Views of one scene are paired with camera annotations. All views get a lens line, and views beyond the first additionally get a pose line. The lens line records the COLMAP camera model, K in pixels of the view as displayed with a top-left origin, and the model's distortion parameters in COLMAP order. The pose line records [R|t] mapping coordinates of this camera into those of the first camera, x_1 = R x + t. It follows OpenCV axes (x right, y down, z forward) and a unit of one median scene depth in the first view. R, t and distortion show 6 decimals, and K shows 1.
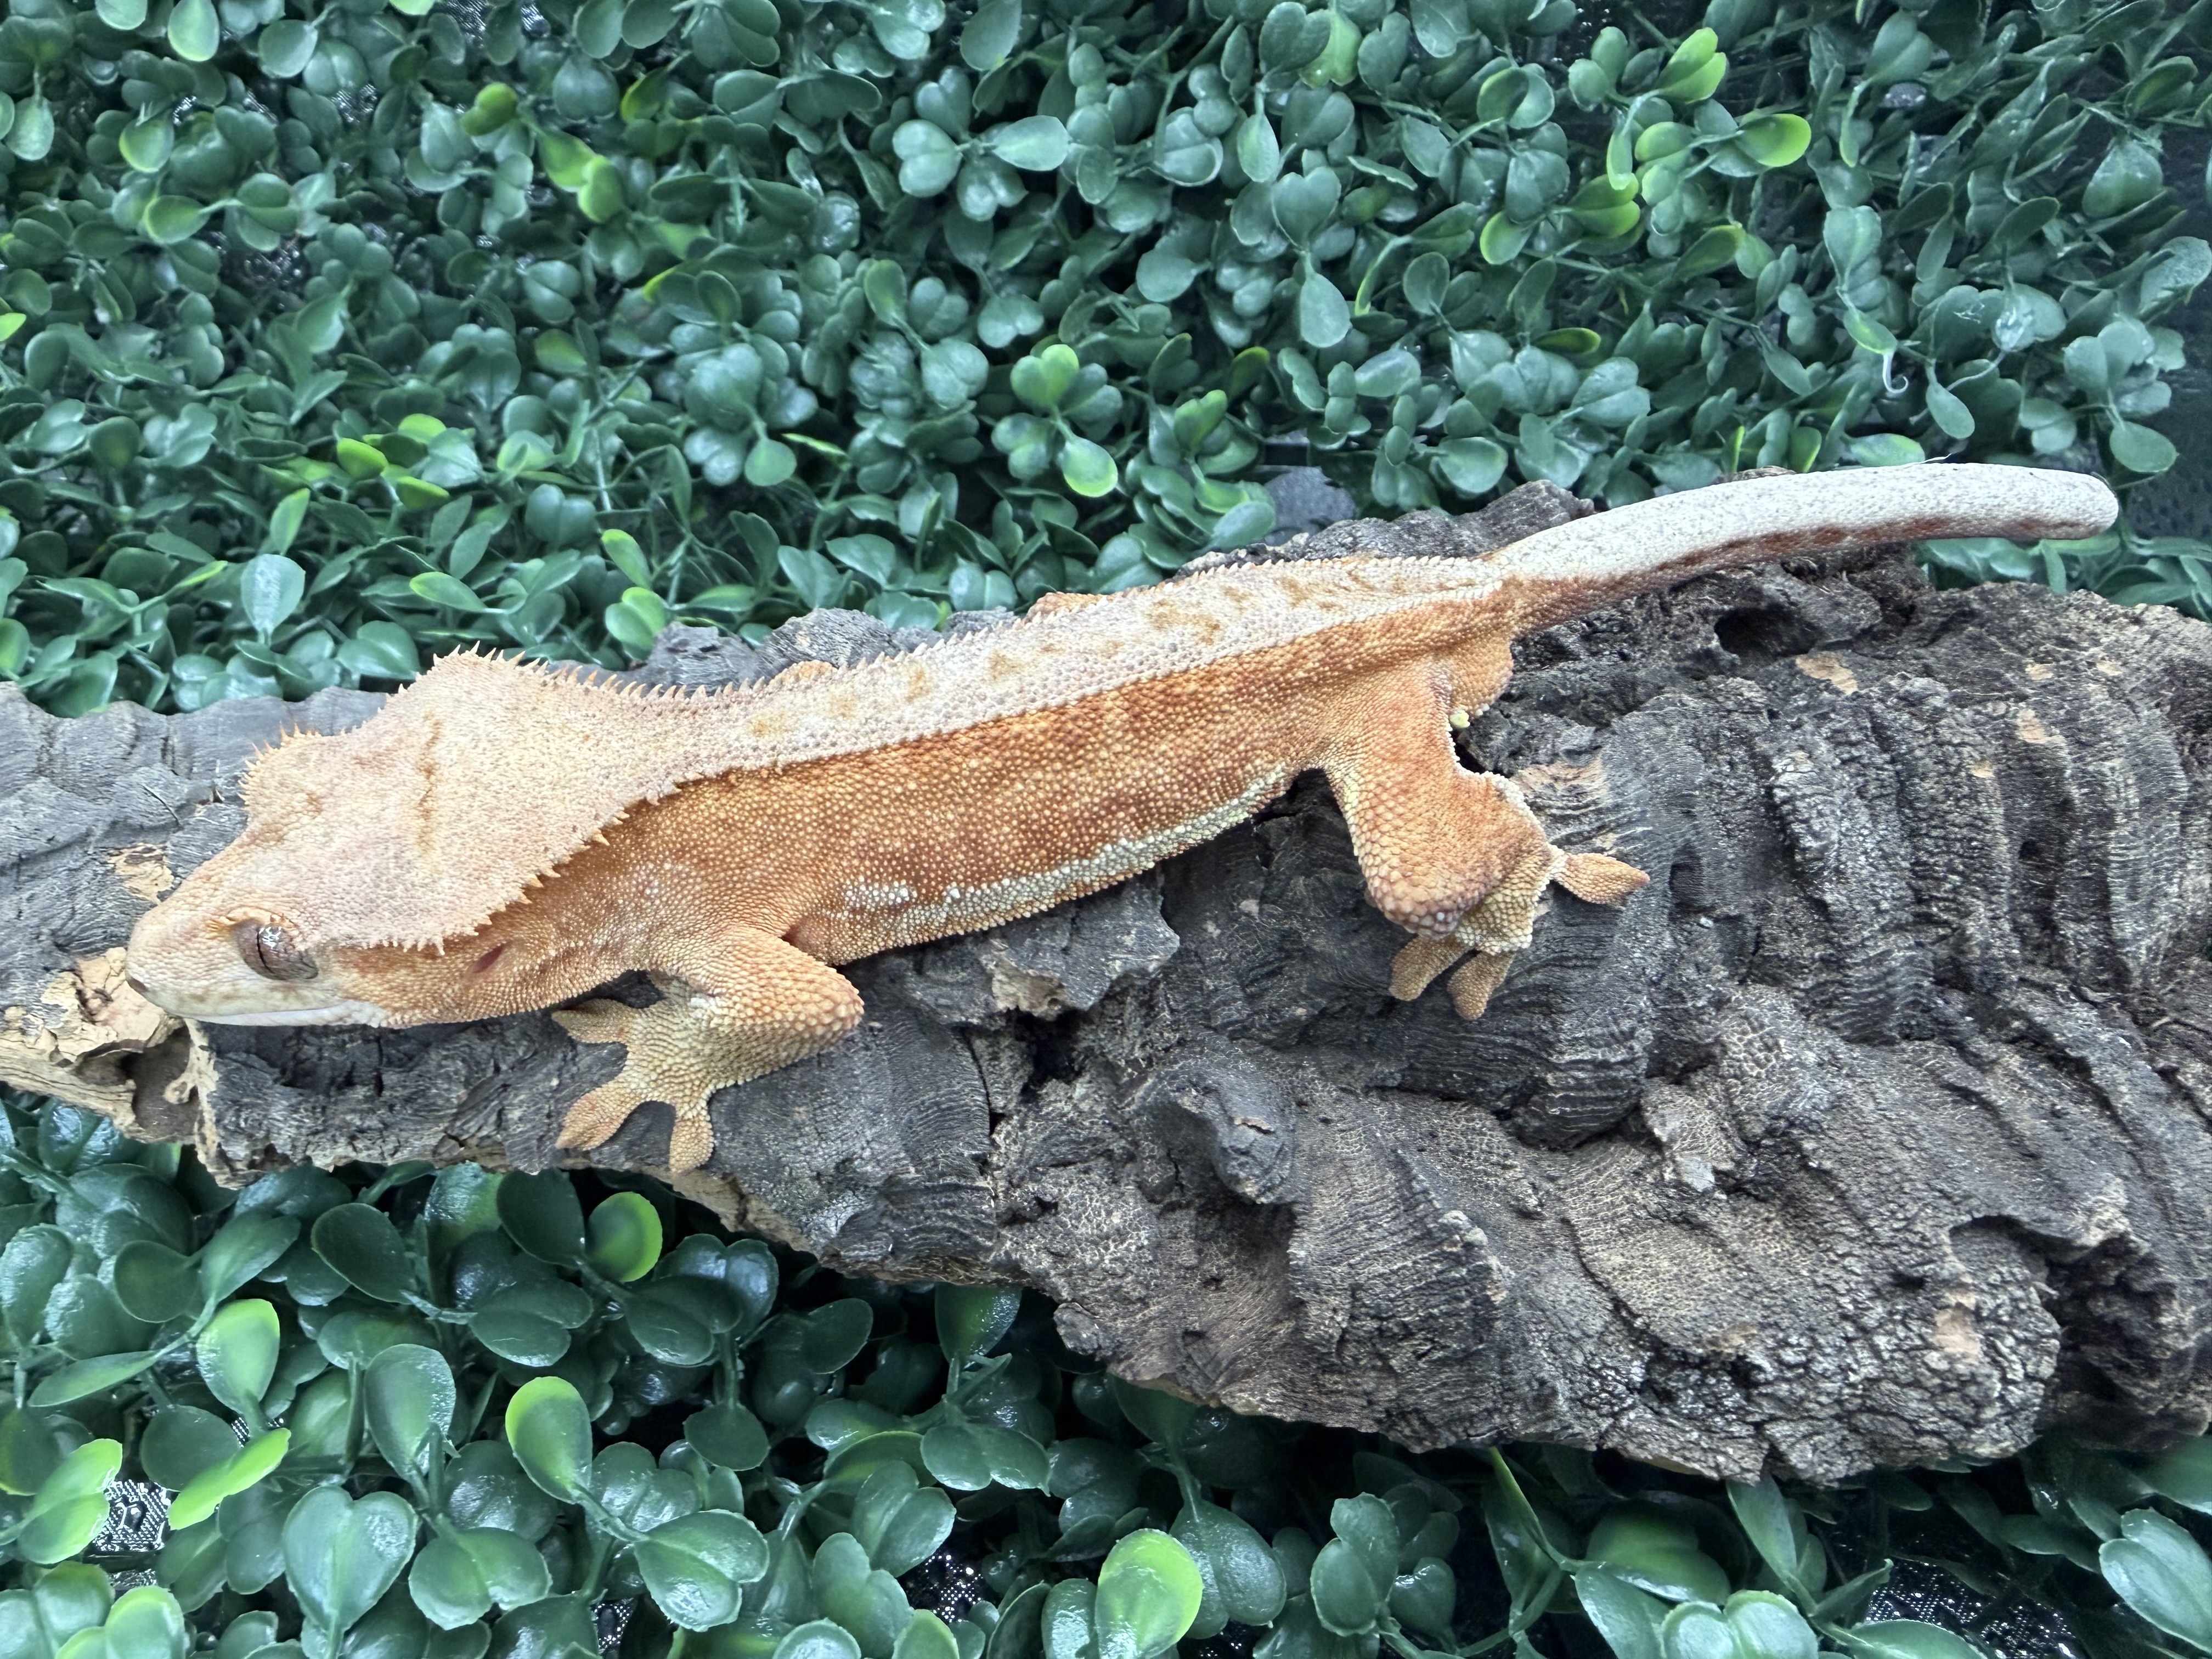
lens RADIAL K [[1618.9, 0, 804.4], [0, 1618.9, 848.3], [0, 0, 1]] dist [-0.010365, 0.016093]
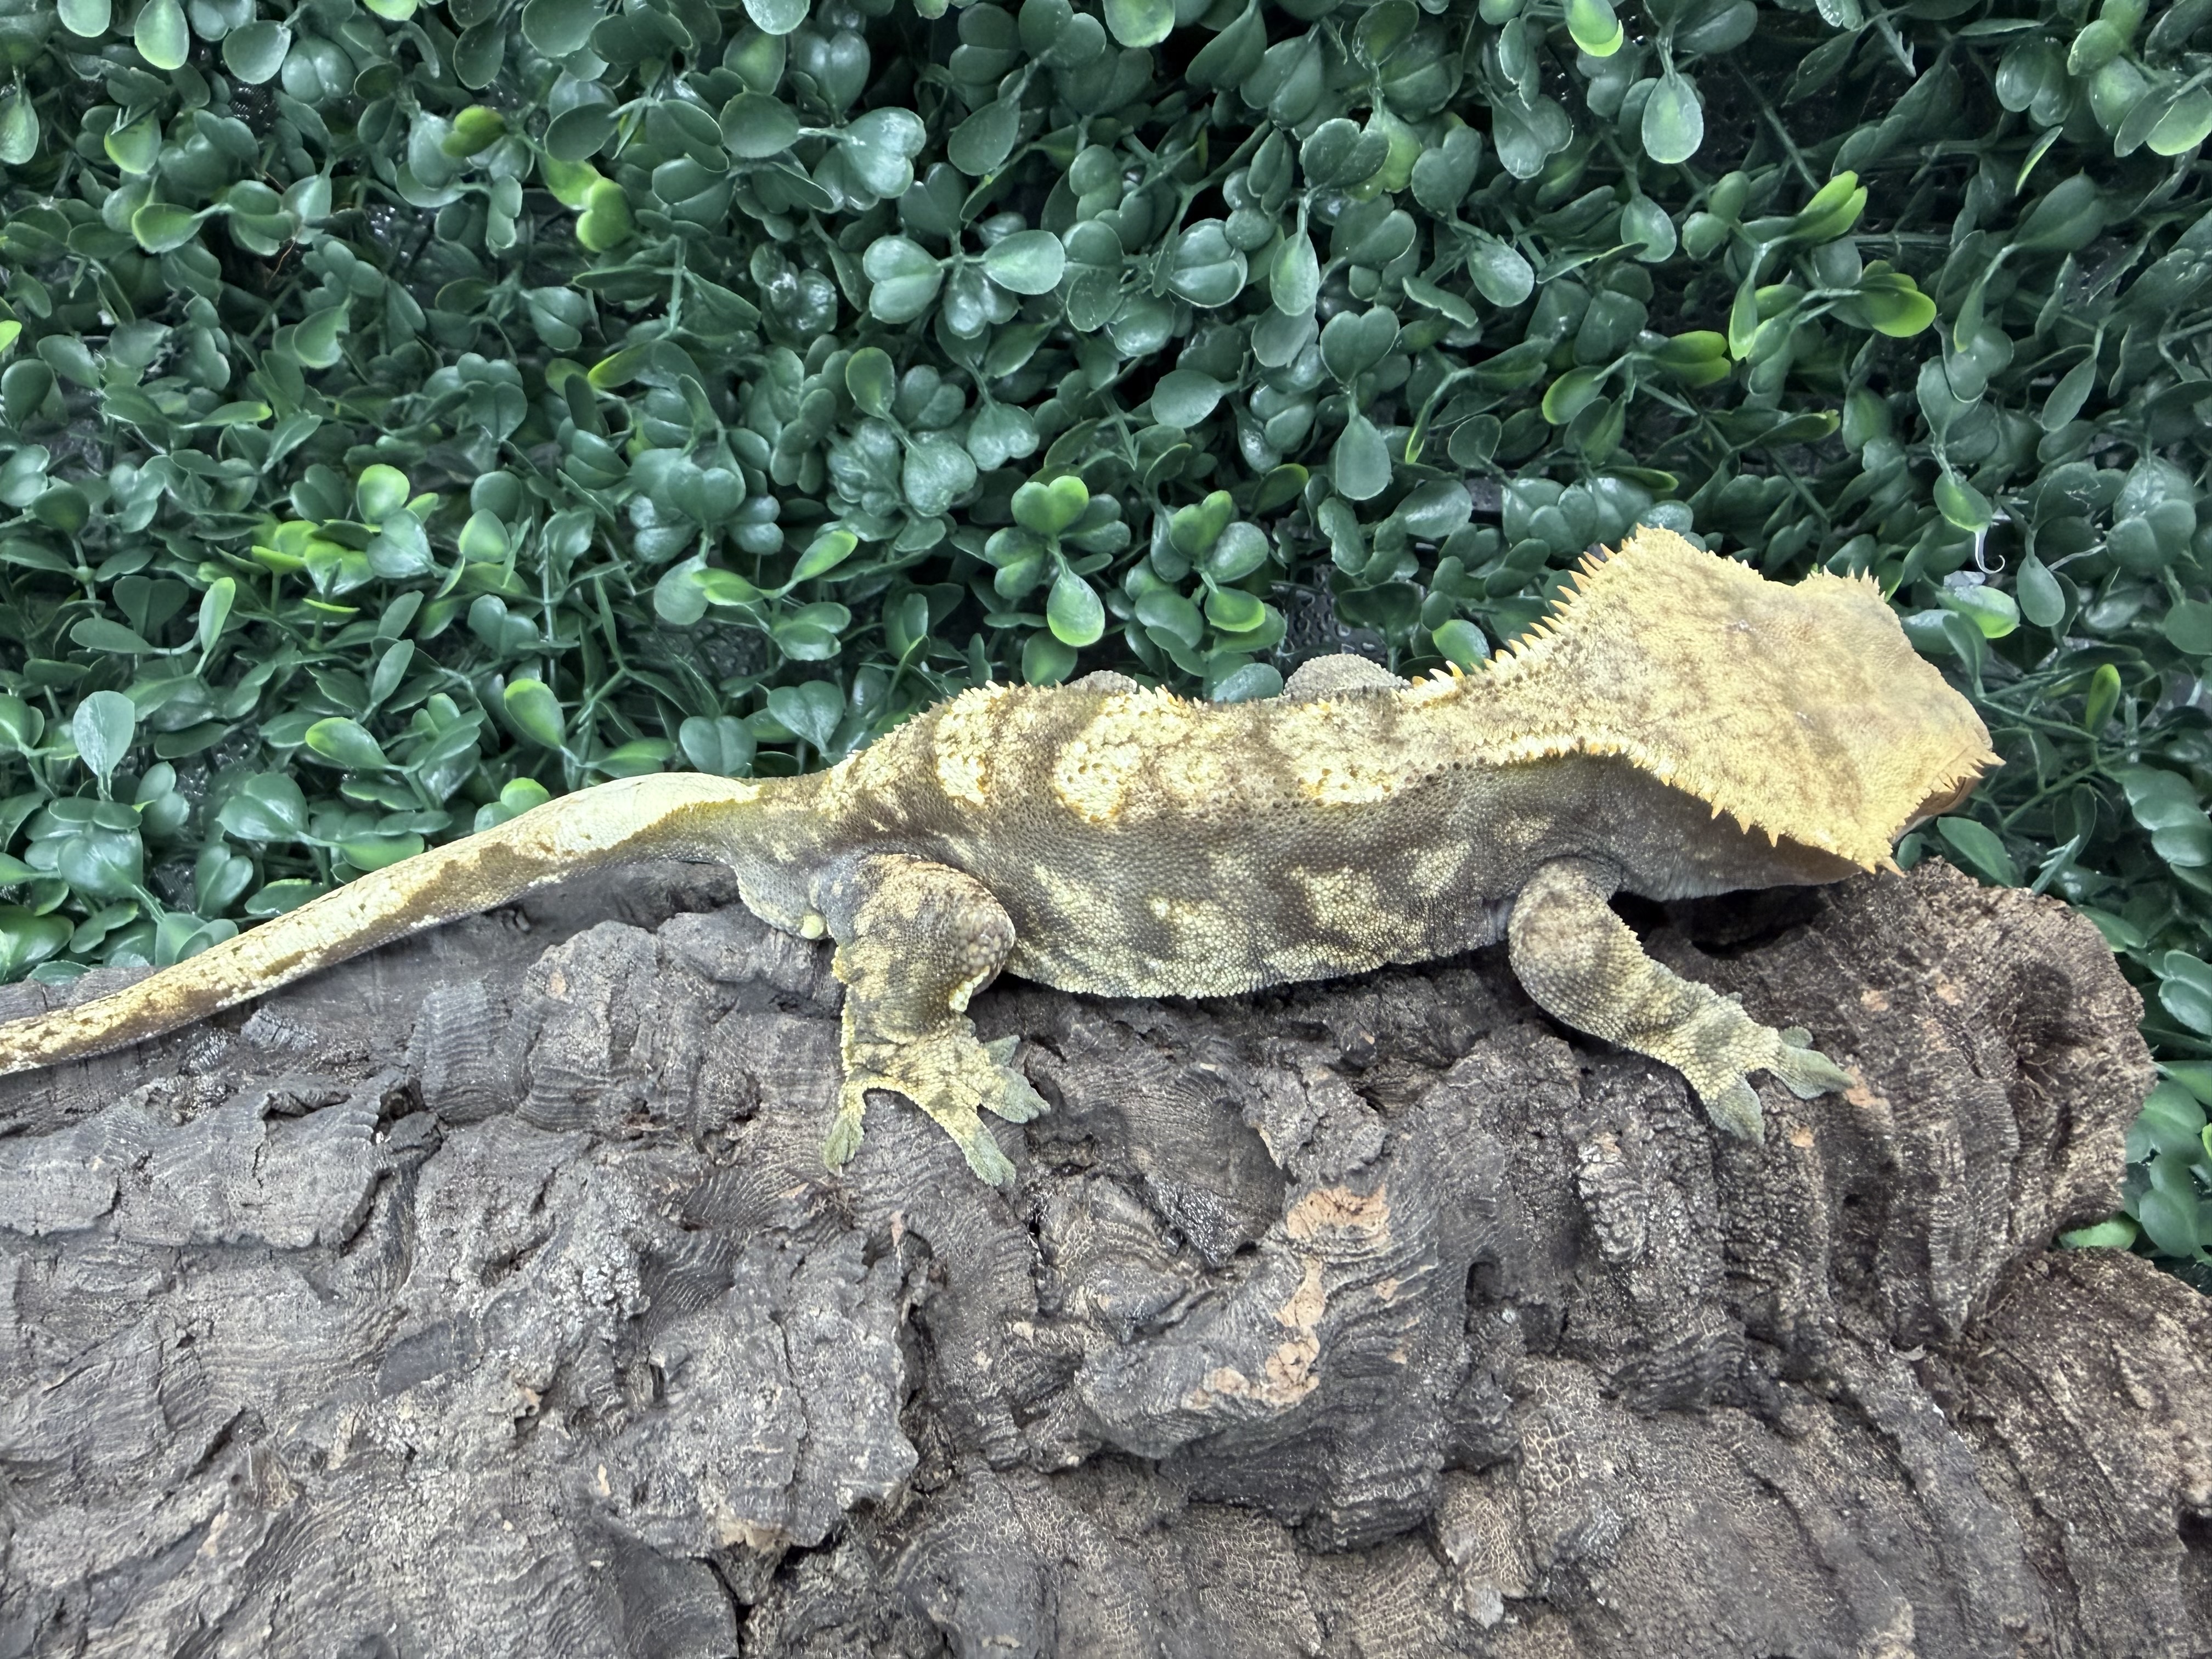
lens RADIAL K [[1615.4, 0, 888.9], [0, 1615.4, 824.9], [0, 0, 1]] dist [0.002081, 0.002446]
pose [[0.997785, -0.063240, 0.020651, 0.210508], [0.059247, 0.985899, 0.156500, -0.429723], [-0.030257, -0.154930, 0.987462, 0.135840]]
